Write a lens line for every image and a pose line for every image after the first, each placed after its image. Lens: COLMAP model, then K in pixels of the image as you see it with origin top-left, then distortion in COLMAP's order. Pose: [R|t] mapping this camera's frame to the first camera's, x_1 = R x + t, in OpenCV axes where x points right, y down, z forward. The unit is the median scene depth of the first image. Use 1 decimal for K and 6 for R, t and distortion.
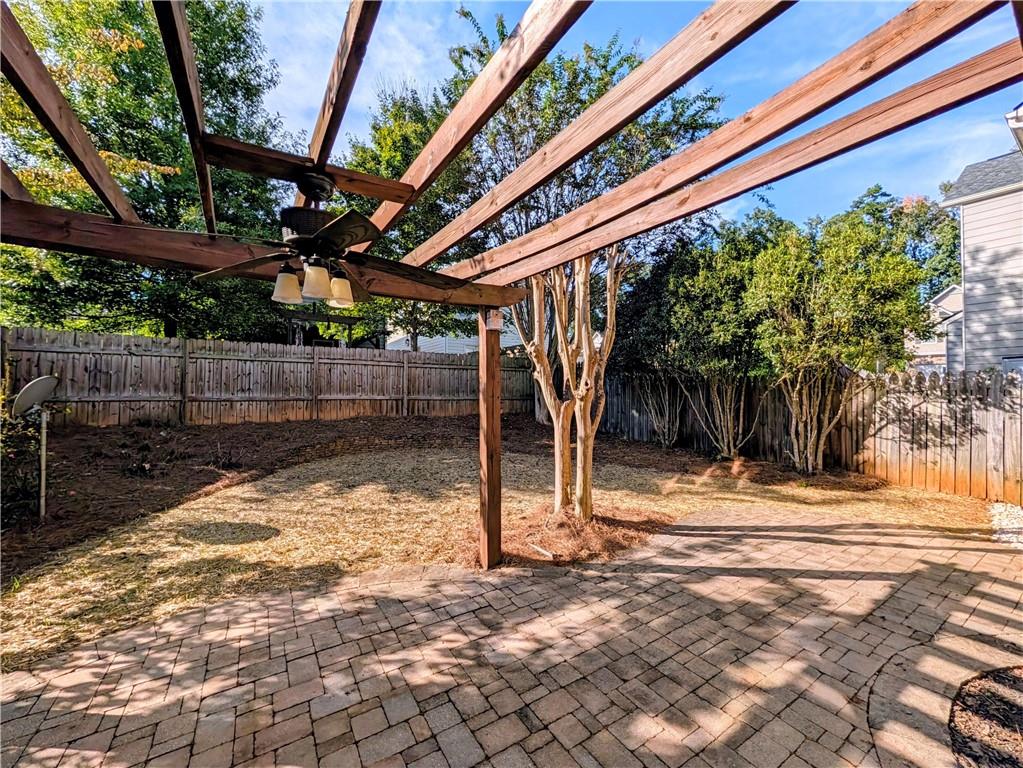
lens RADIAL K [[401.2, 0, 514.0], [0, 401.2, 384.6], [0, 0, 1]] dist [0.002836, -0.000478]
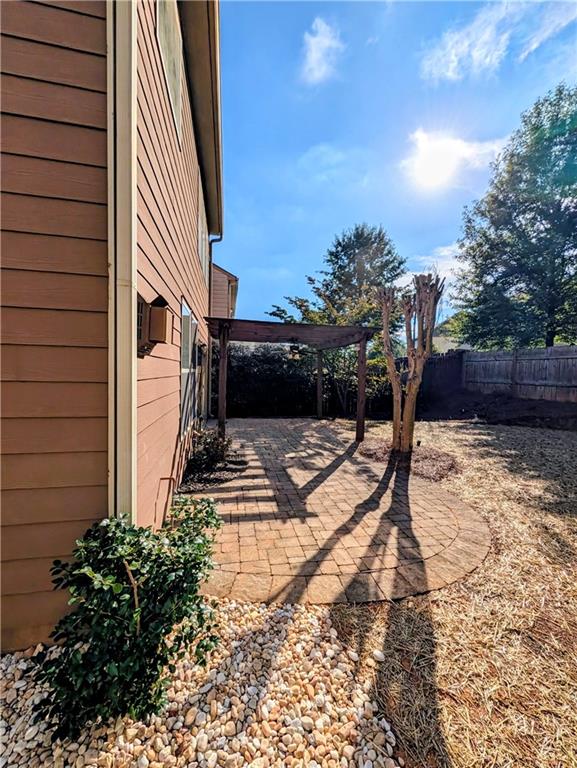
lens RADIAL K [[301.2, 0, 289.7], [0, 301.2, 383.7], [0, 0, 1]] dist [0.002836, -0.000478]
pose [[-0.367669, 0.022854, -0.929676, 1.725524], [-0.009718, 0.999549, 0.028415, 0.020229], [0.929906, 0.019482, -0.367281, 1.156741]]
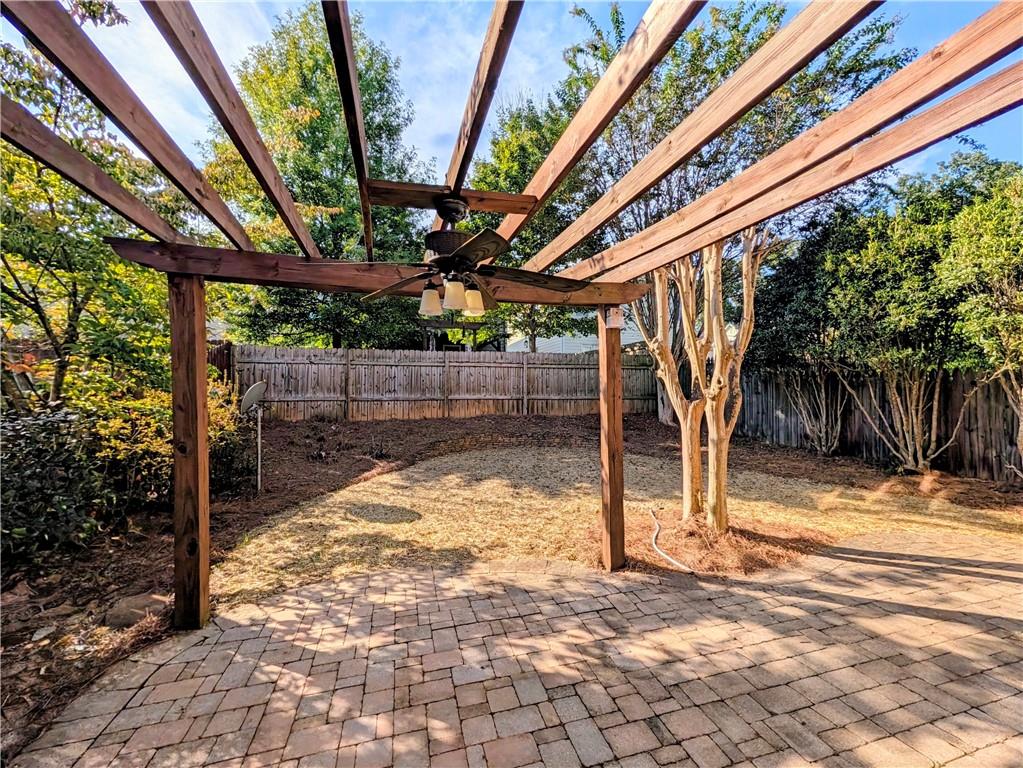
lens RADIAL K [[401.2, 0, 512.1], [0, 401.2, 384.5], [0, 0, 1]] dist [0.002836, -0.000478]
pose [[0.956849, -0.012754, -0.290307, -0.004064], [0.013101, 0.999914, -0.000749, -0.000743], [0.290291, -0.003086, 0.956933, -0.008973]]
